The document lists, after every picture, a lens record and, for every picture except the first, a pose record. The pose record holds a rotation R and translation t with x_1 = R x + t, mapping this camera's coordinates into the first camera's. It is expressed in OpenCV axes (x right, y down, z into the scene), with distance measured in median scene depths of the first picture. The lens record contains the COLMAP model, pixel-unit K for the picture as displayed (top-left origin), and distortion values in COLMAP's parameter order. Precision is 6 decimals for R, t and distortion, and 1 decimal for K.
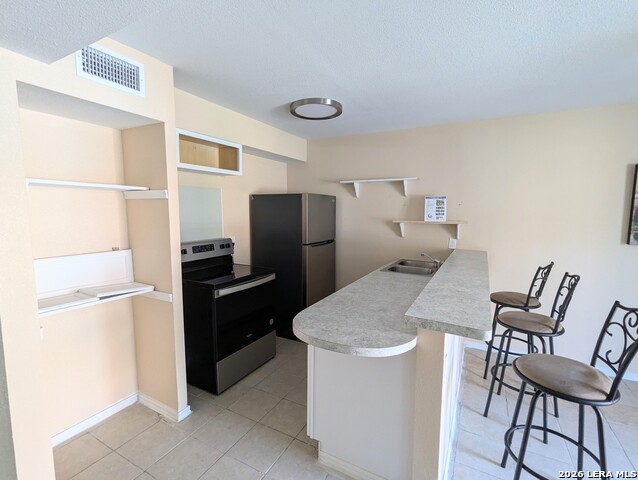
lens RADIAL K [[300.5, 0, 319.0], [0, 300.5, 240.0], [0, 0, 1]] dist [0.048964, 0.000365]
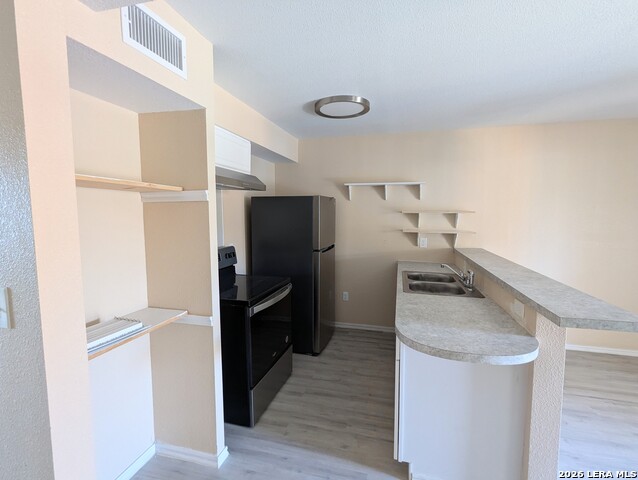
lens RADIAL K [[301.4, 0, 319.0], [0, 301.4, 240.0], [0, 0, 1]] dist [-0.028722, 0.026242]
pose [[0.978565, -0.017578, 0.205189, -0.290473], [0.019373, 0.999790, -0.006743, -0.016286], [-0.205027, 0.010574, 0.978699, 0.120324]]
